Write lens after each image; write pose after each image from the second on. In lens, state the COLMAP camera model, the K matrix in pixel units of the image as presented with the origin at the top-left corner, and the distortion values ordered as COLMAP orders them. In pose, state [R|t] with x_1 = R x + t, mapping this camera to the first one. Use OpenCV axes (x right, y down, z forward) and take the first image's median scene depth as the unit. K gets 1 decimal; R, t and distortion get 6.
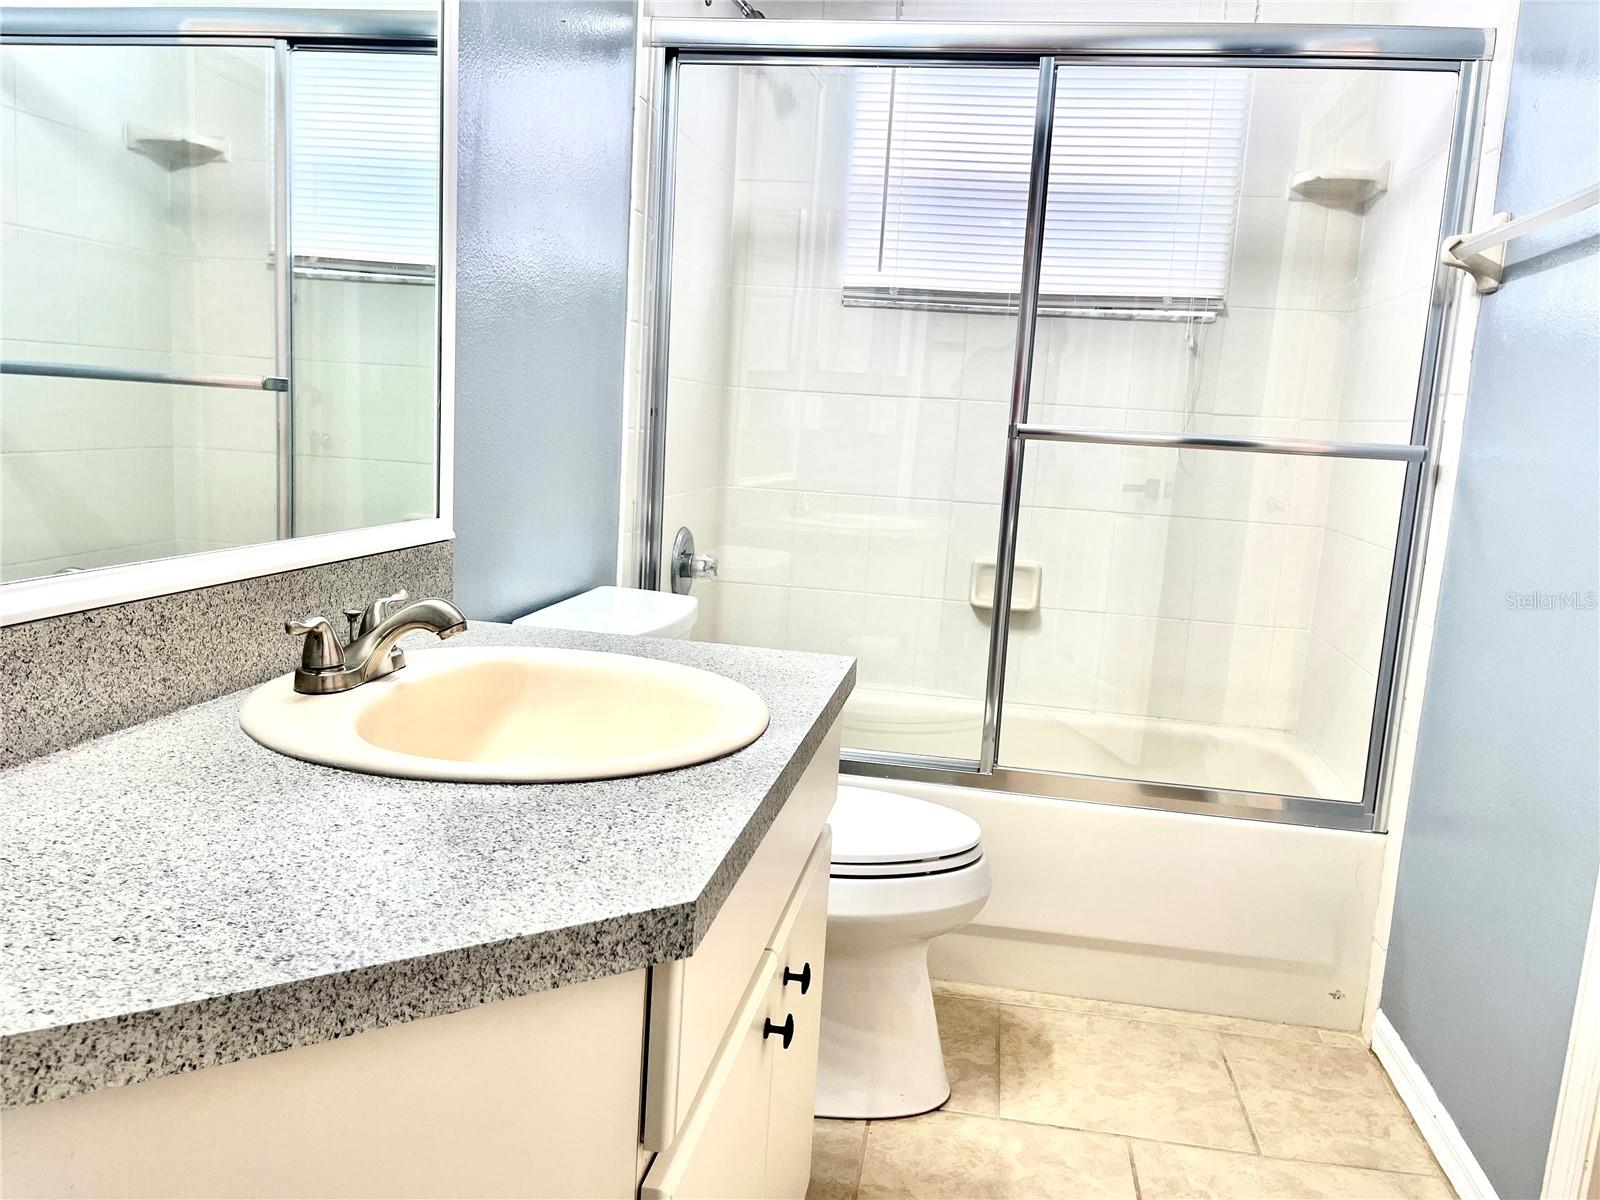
lens RADIAL K [[1211.2, 0, 806.6], [0, 1211.2, 608.5], [0, 0, 1]] dist [0.056056, -0.079798]
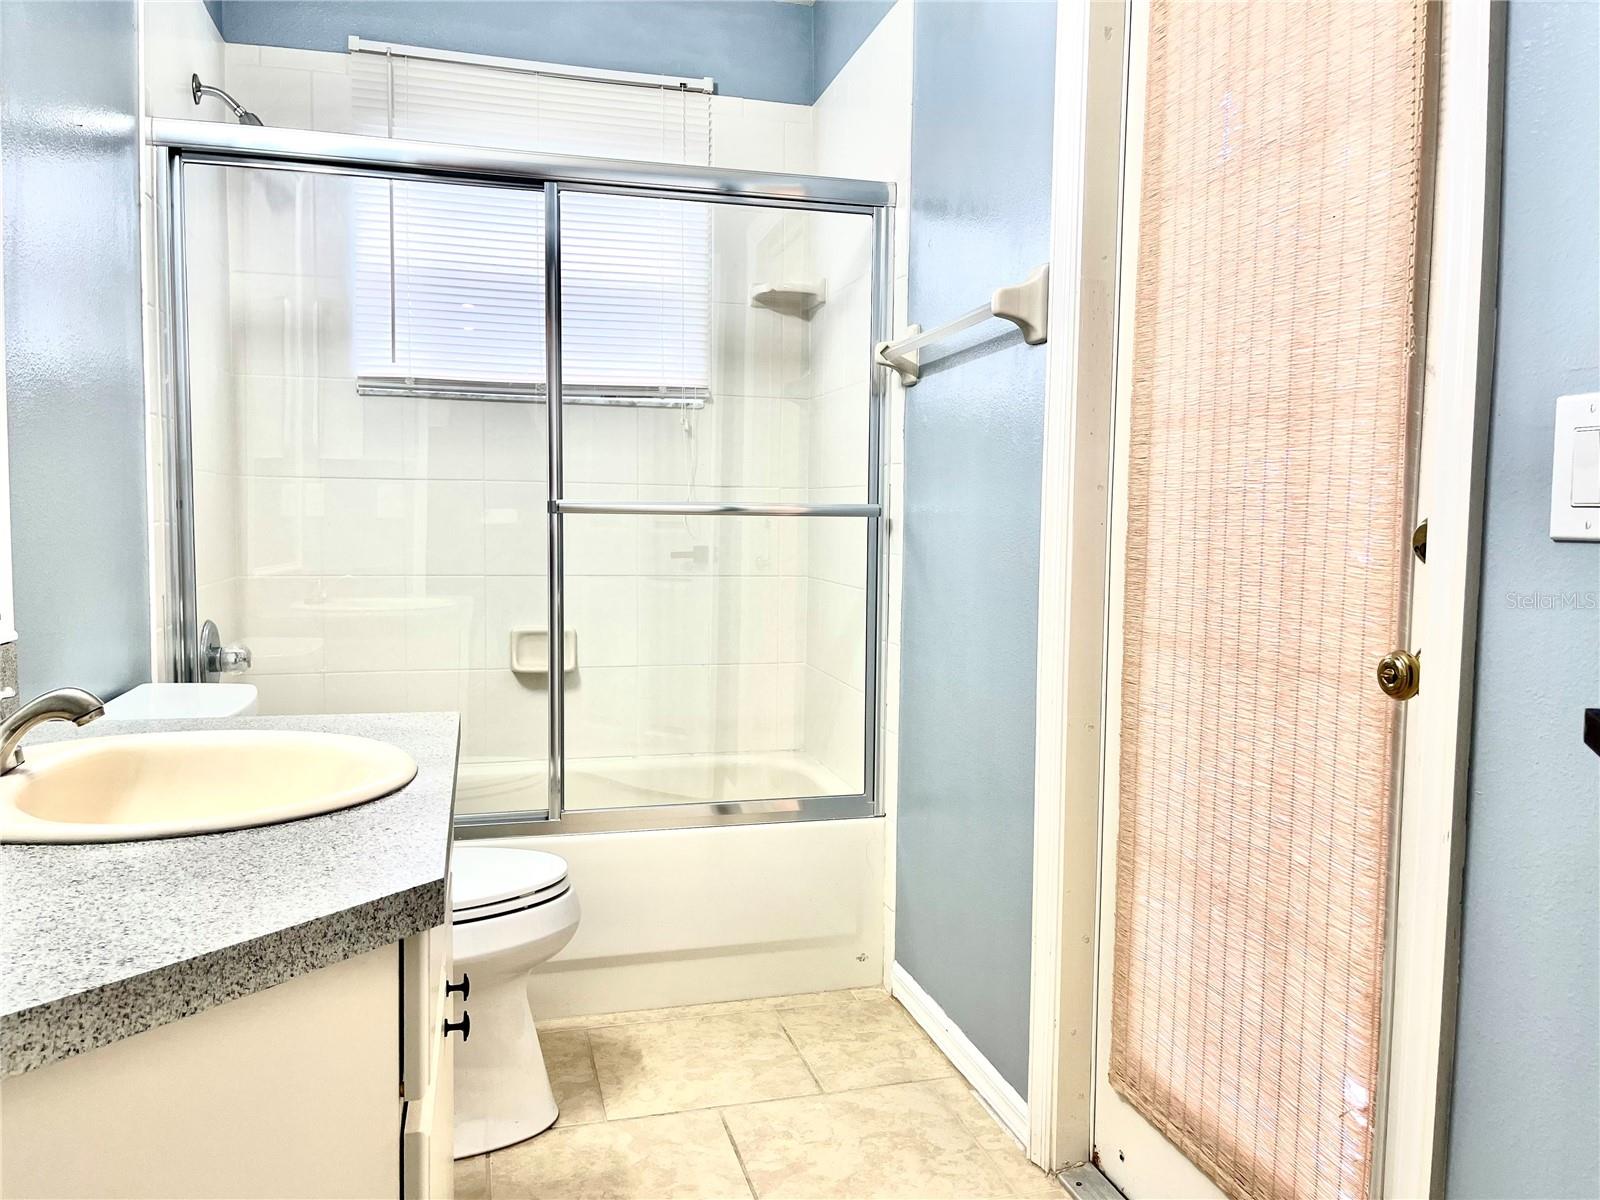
lens RADIAL K [[1211.2, 0, 806.6], [0, 1211.2, 608.5], [0, 0, 1]] dist [0.056056, -0.079798]
pose [[0.910619, -0.079968, 0.405435, -0.084778], [0.105715, 0.993531, -0.041475, 0.019674], [-0.399496, 0.080628, 0.913182, -0.115303]]
